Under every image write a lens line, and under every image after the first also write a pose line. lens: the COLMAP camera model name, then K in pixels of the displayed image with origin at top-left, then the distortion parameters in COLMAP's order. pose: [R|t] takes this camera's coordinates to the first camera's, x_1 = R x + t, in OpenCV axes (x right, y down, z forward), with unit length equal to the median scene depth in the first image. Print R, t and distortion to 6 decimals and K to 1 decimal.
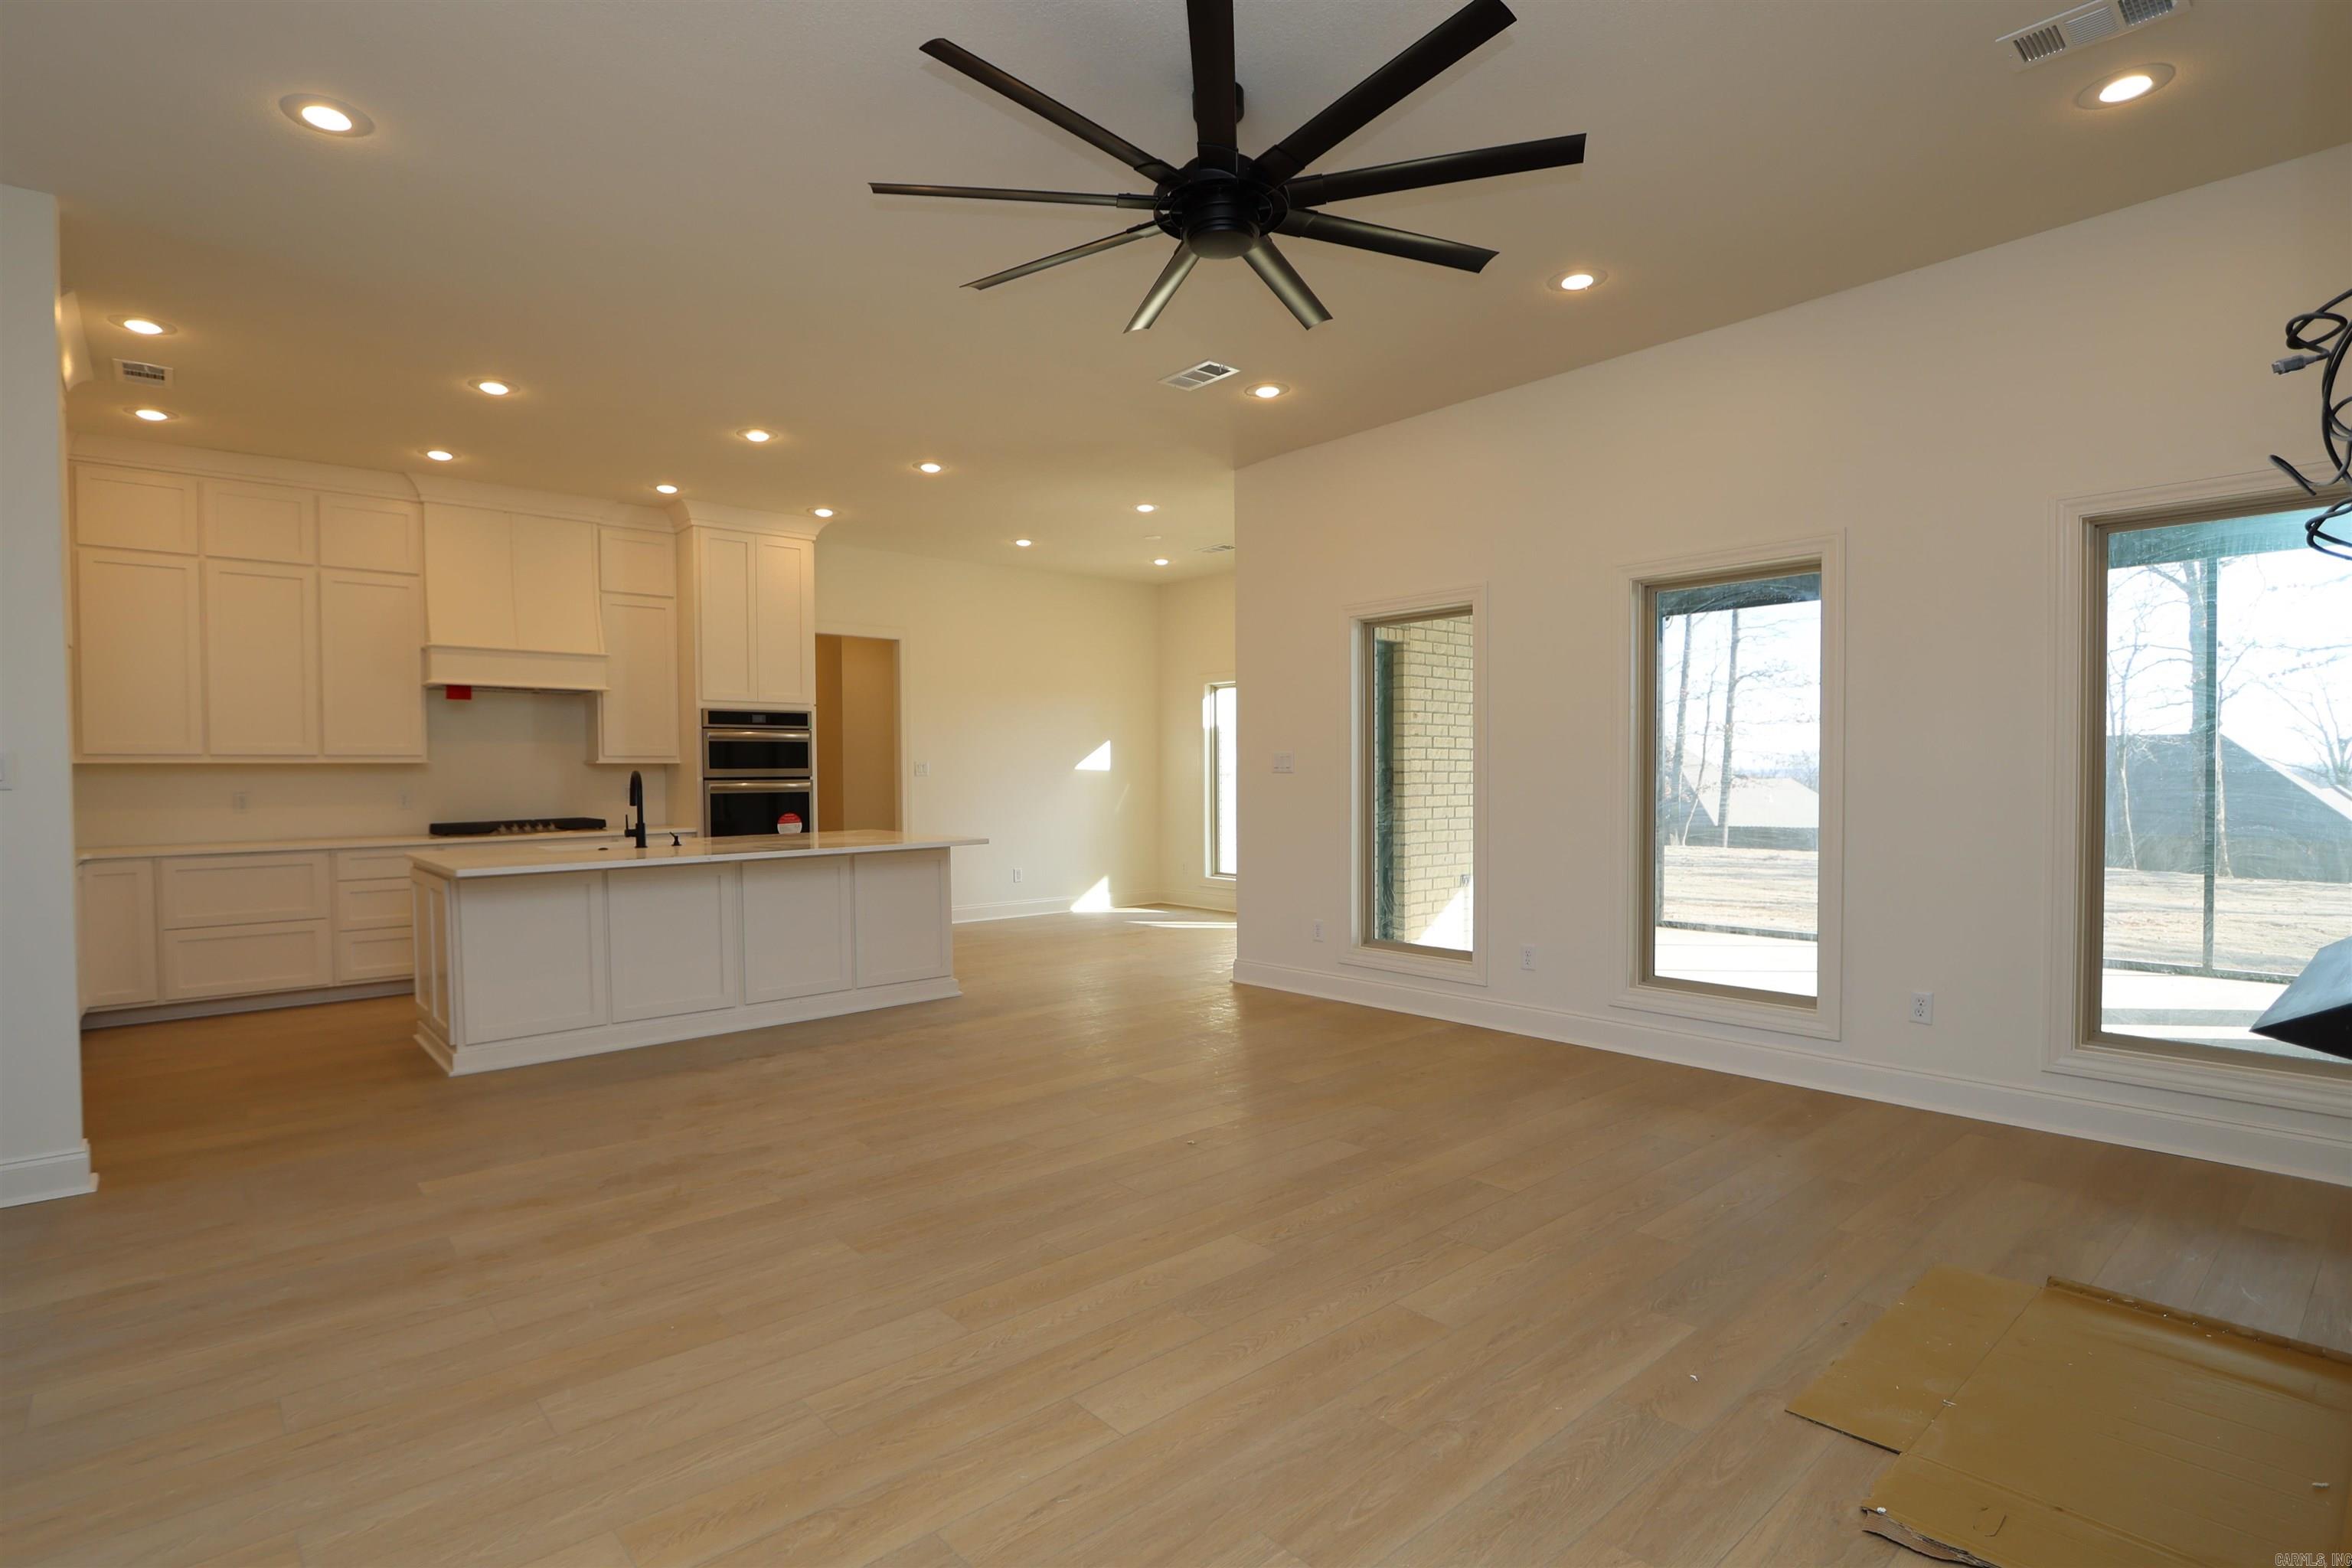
lens RADIAL K [[1154.7, 0, 1176.0], [0, 1154.7, 784.0], [0, 0, 1]] dist [-0.040150, 0.000001]
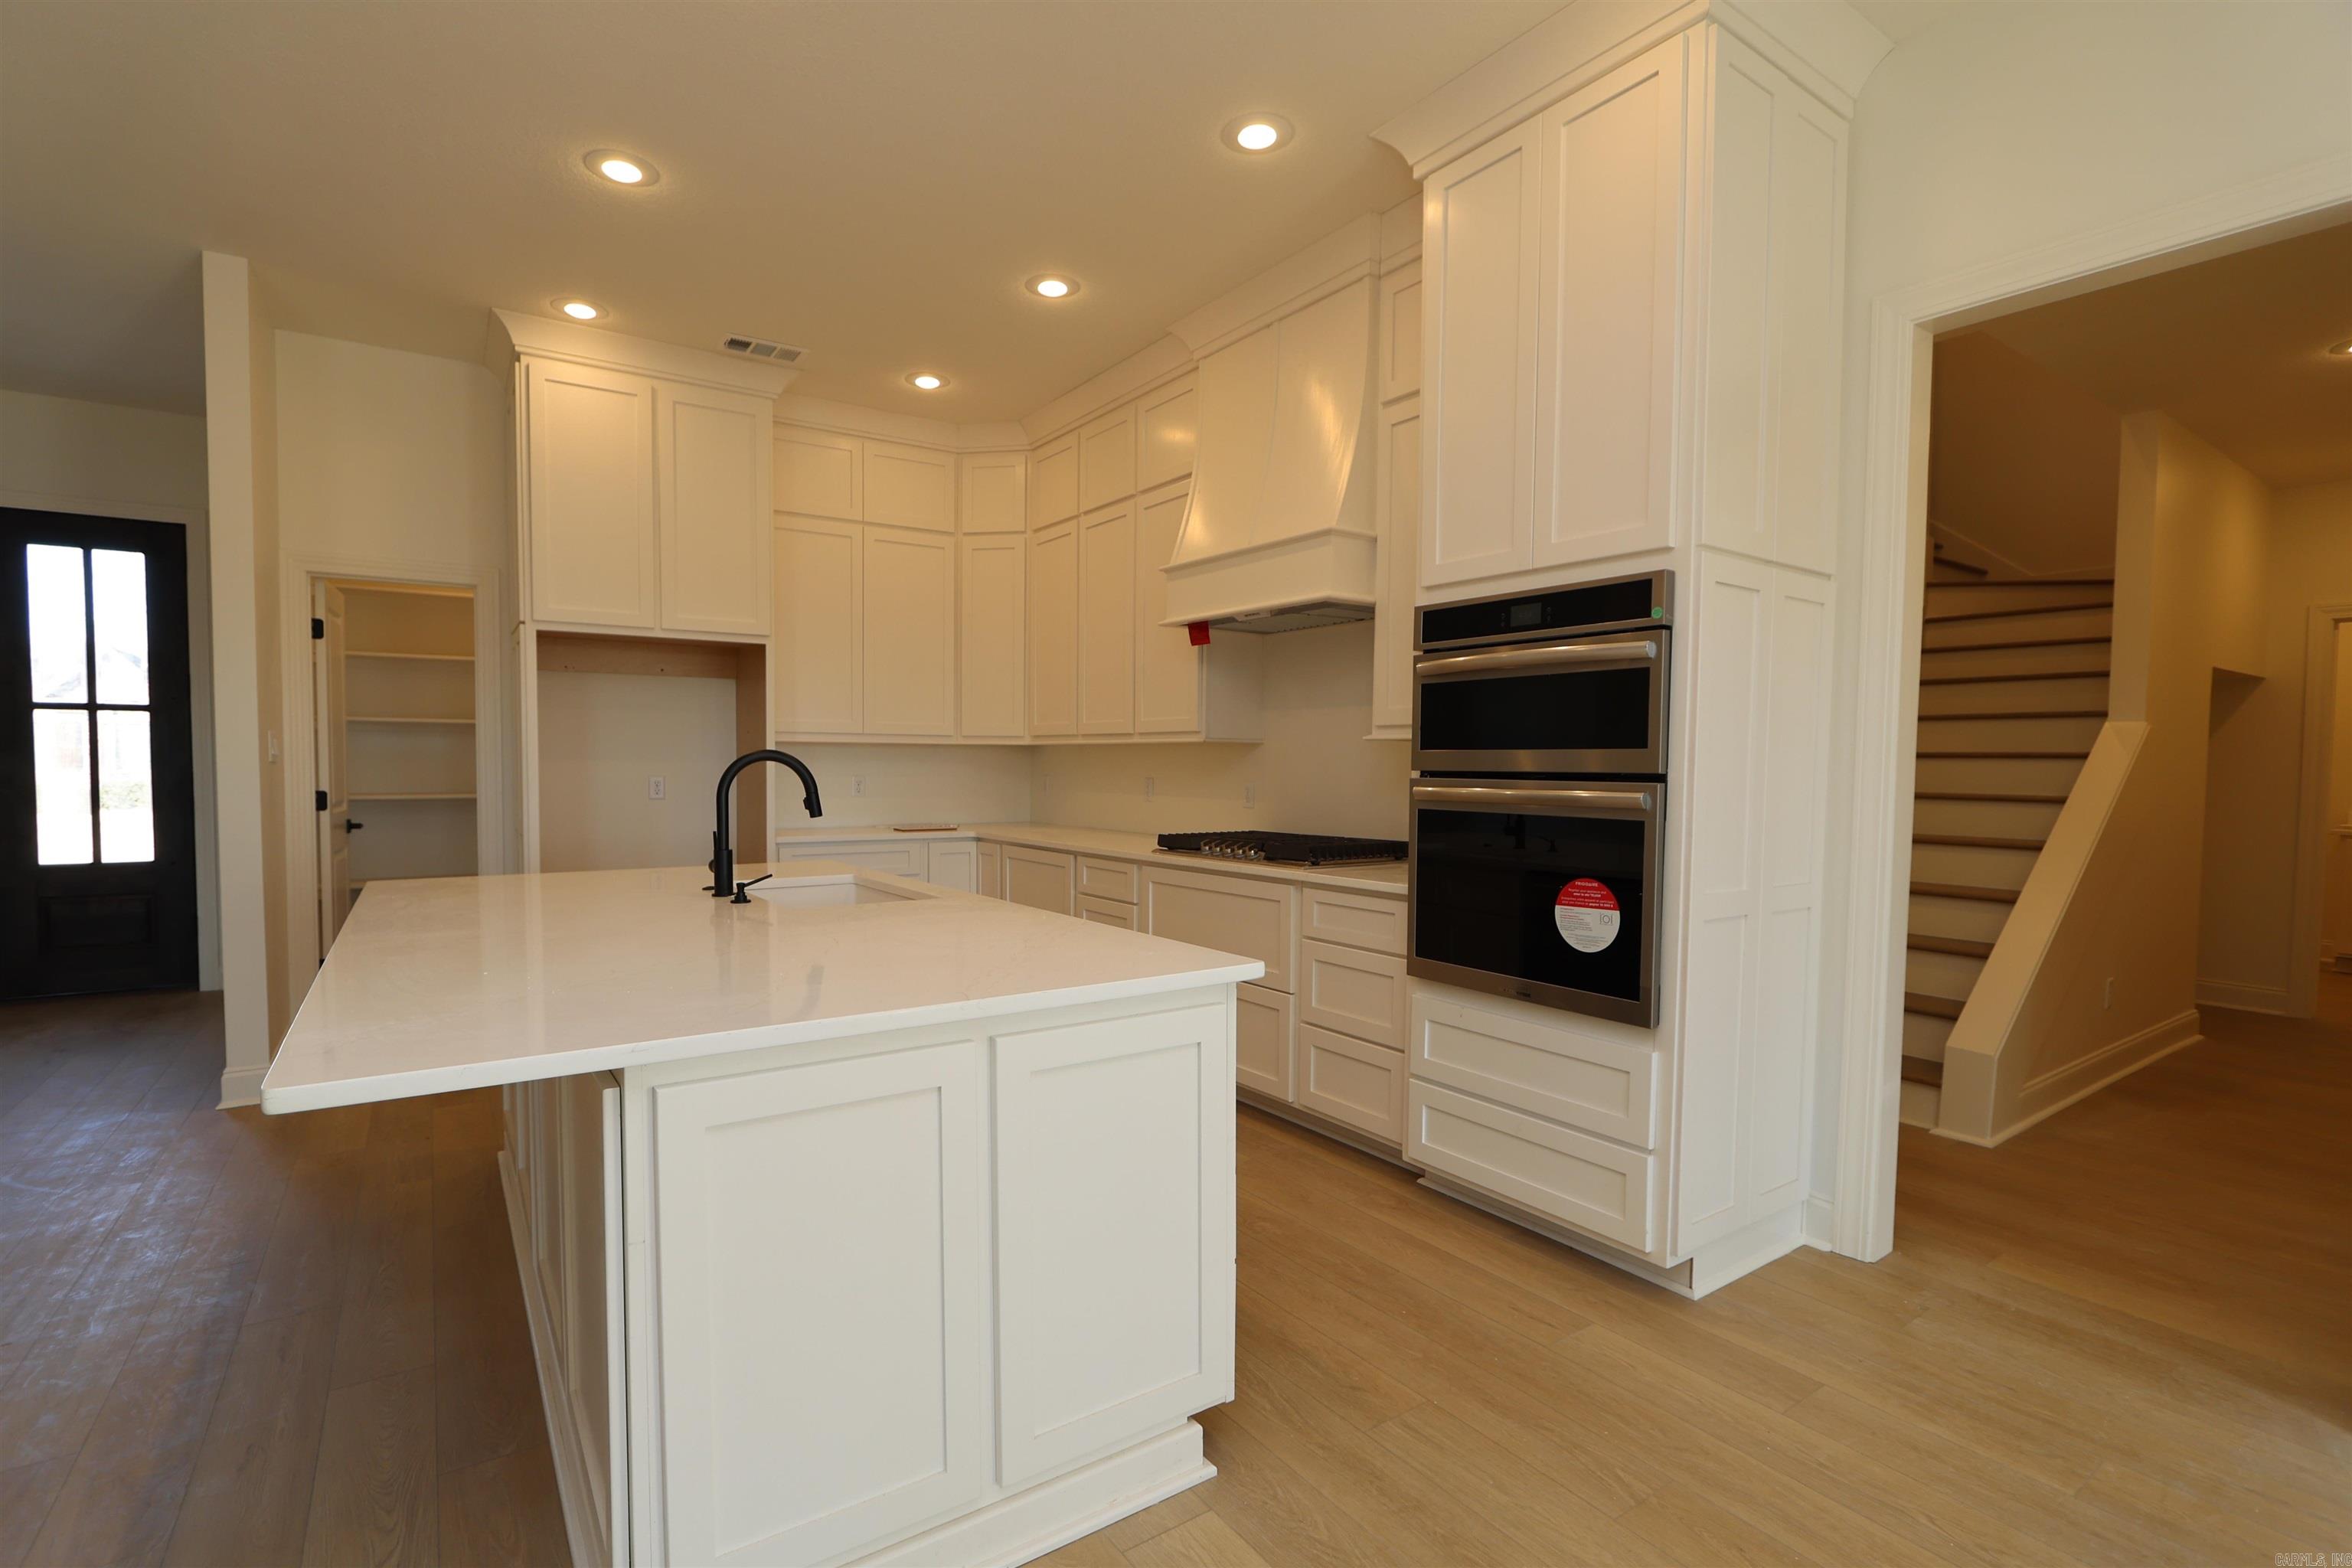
lens RADIAL K [[1072.0, 0, 1180.1], [0, 1072.0, 801.7], [0, 0, 1]] dist [-0.017967, 0.000246]
pose [[-0.113578, 0.044880, -0.992515, -0.006060], [-0.019462, 0.998687, 0.047386, -0.011235], [0.993338, 0.024698, -0.112555, 0.978883]]
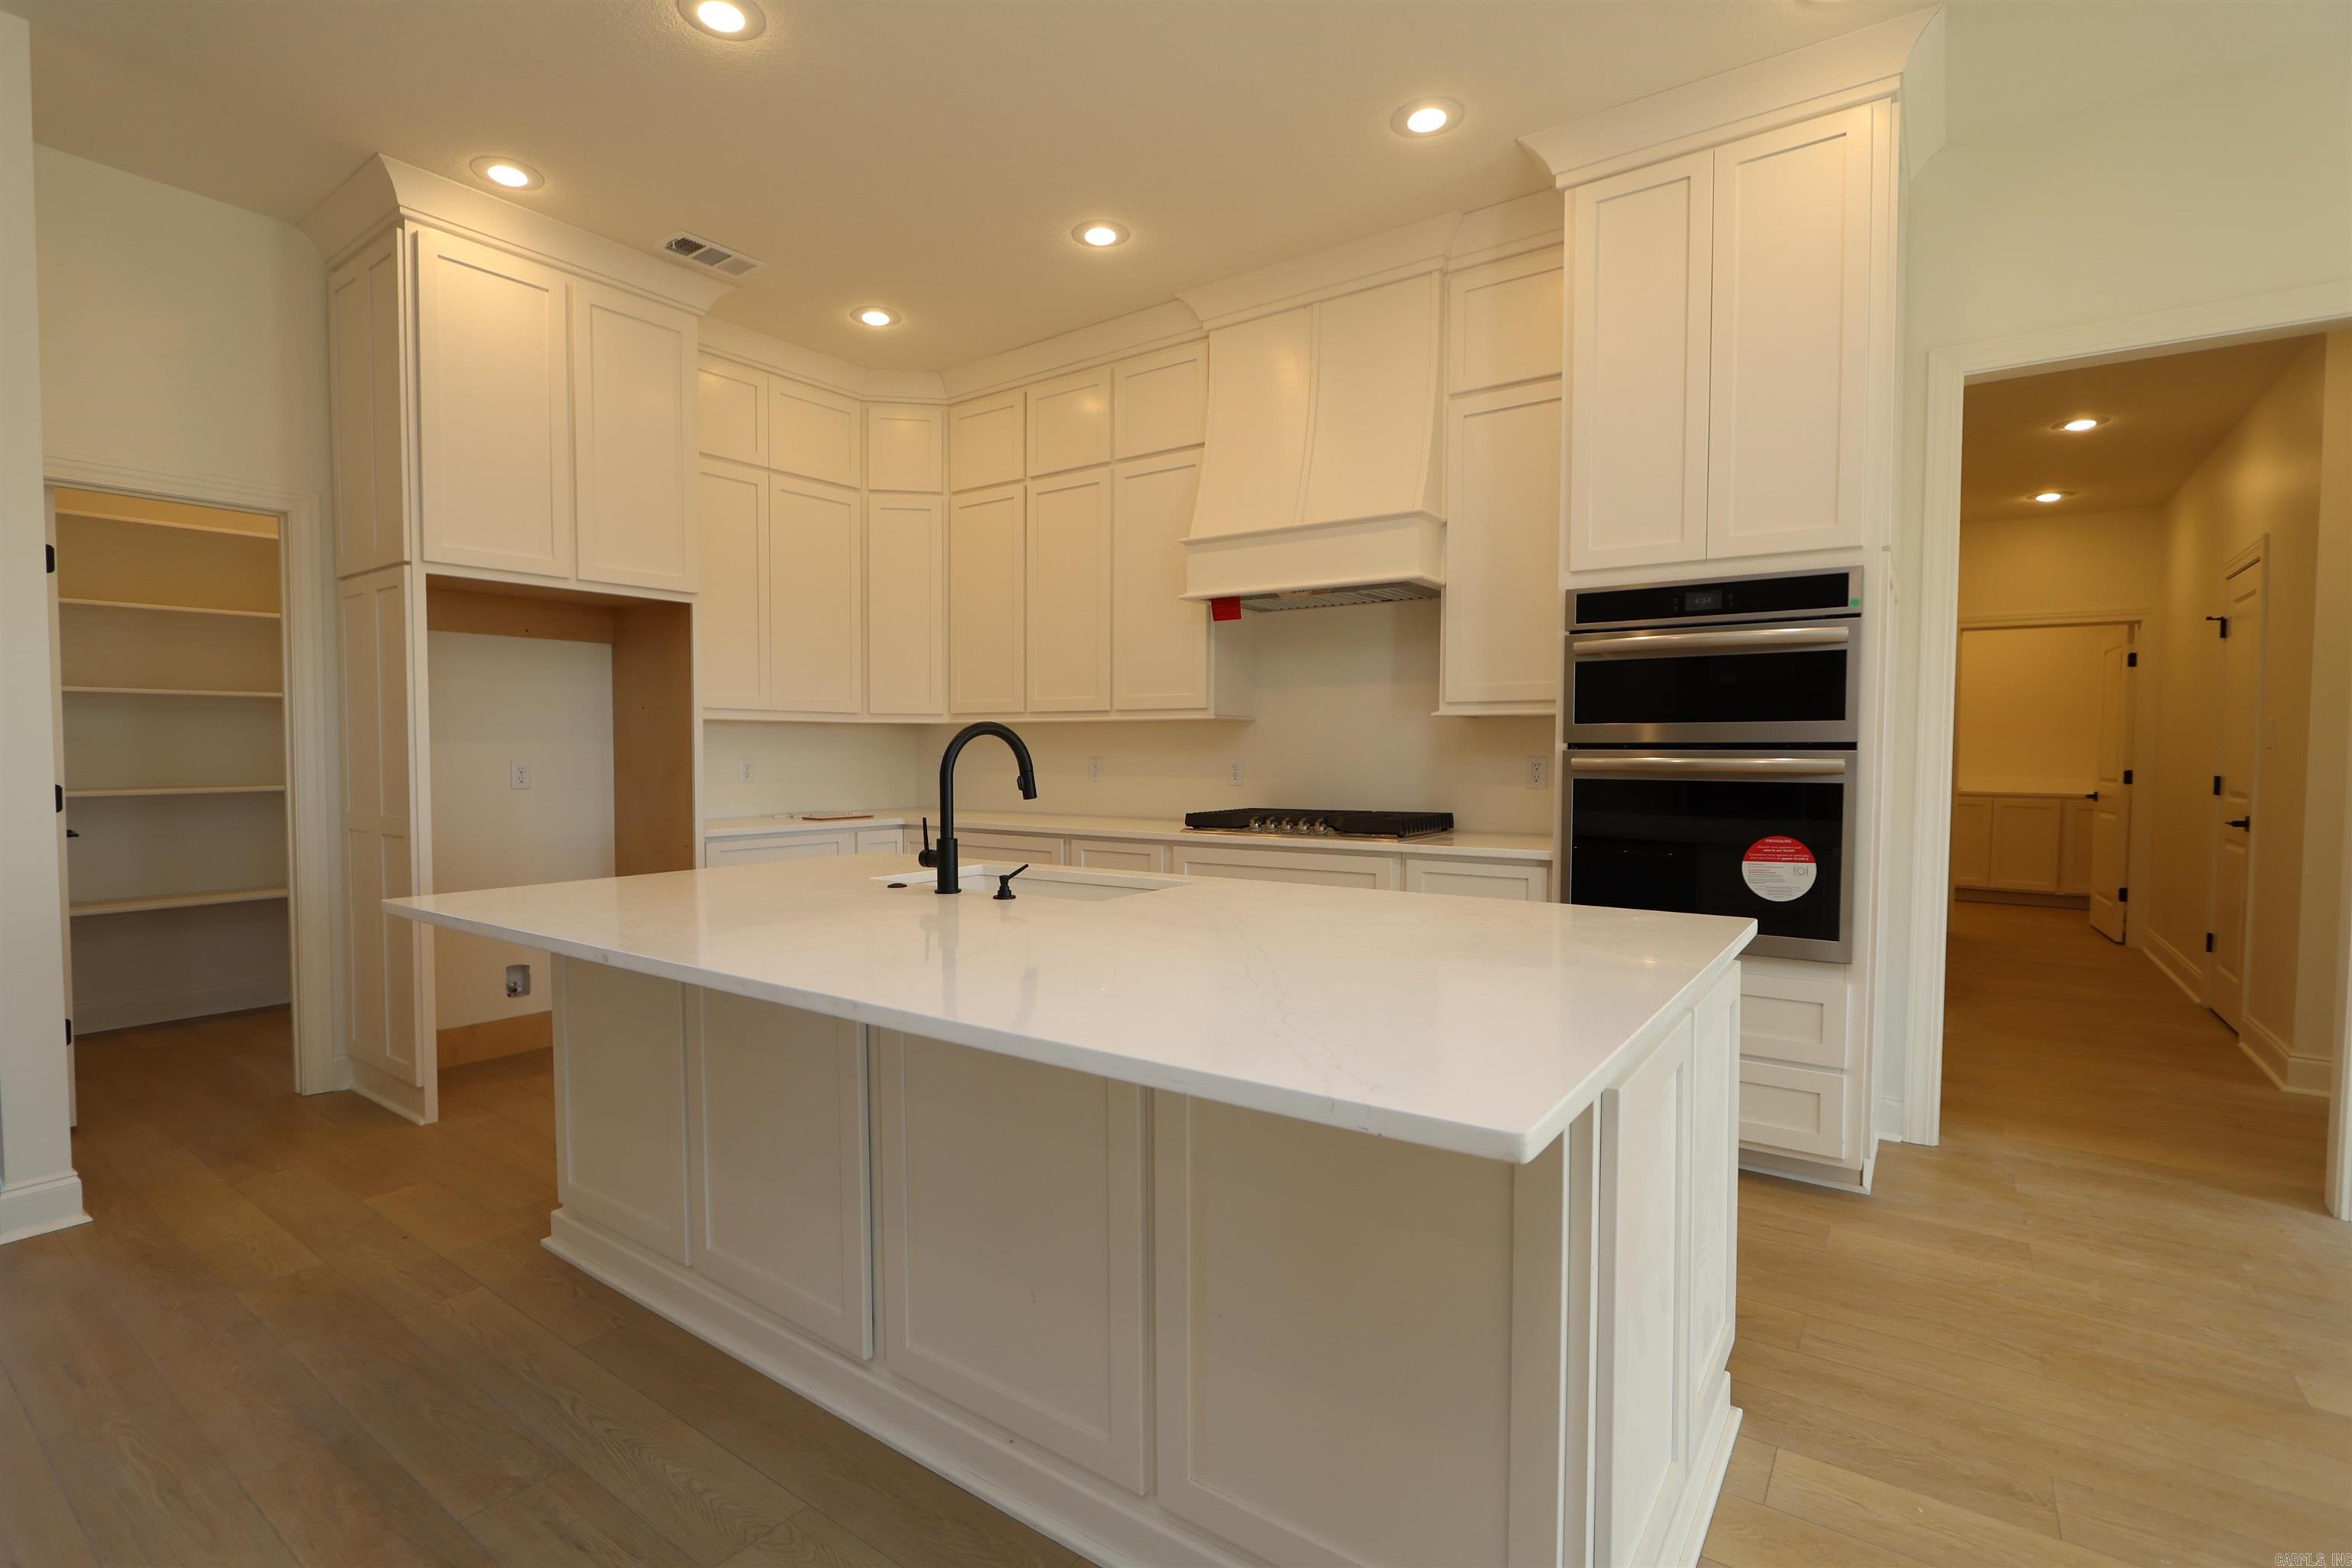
lens RADIAL K [[1067.8, 0, 1176.0], [0, 1067.8, 784.0], [0, 0, 1]] dist [-0.018930, 0.000354]
pose [[0.217557, 0.041321, -0.975173, -0.033954], [-0.016259, 0.999118, 0.038708, -0.003063], [0.975912, 0.007434, 0.218037, 0.773675]]
